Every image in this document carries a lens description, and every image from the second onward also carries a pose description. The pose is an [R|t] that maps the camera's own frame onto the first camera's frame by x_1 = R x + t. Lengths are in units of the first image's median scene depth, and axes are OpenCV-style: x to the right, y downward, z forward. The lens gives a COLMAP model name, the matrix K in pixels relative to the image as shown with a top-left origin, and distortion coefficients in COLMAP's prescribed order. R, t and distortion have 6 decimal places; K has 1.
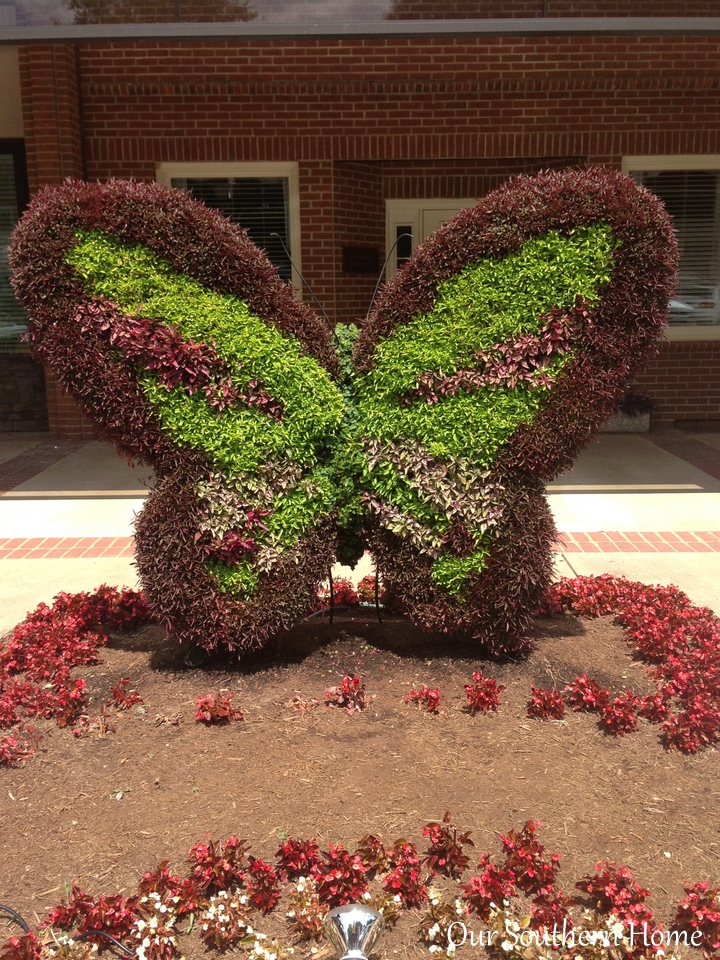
lens RADIAL K [[926.9, 0, 360.0], [0, 926.9, 480.0], [0, 0, 1]] dist [0.057435, -0.085784]
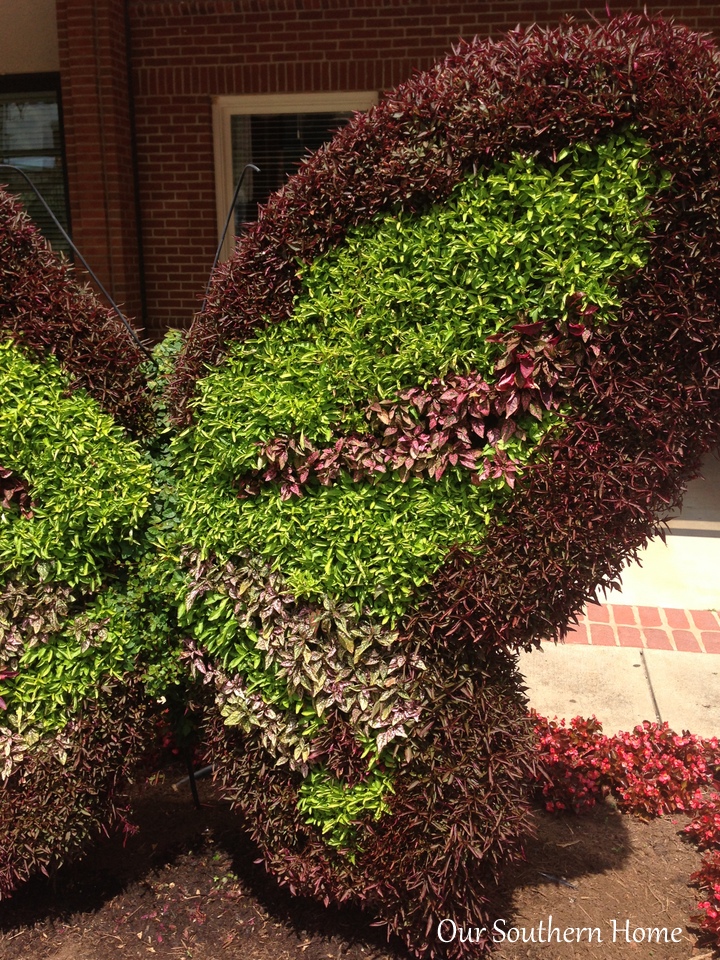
lens RADIAL K [[926.9, 0, 360.0], [0, 926.9, 480.0], [0, 0, 1]] dist [0.057435, -0.085784]
pose [[0.984832, 0.047098, -0.166995, 0.202038], [-0.038990, 0.997911, 0.051505, -0.120410], [0.169072, -0.044212, 0.984612, 0.496600]]
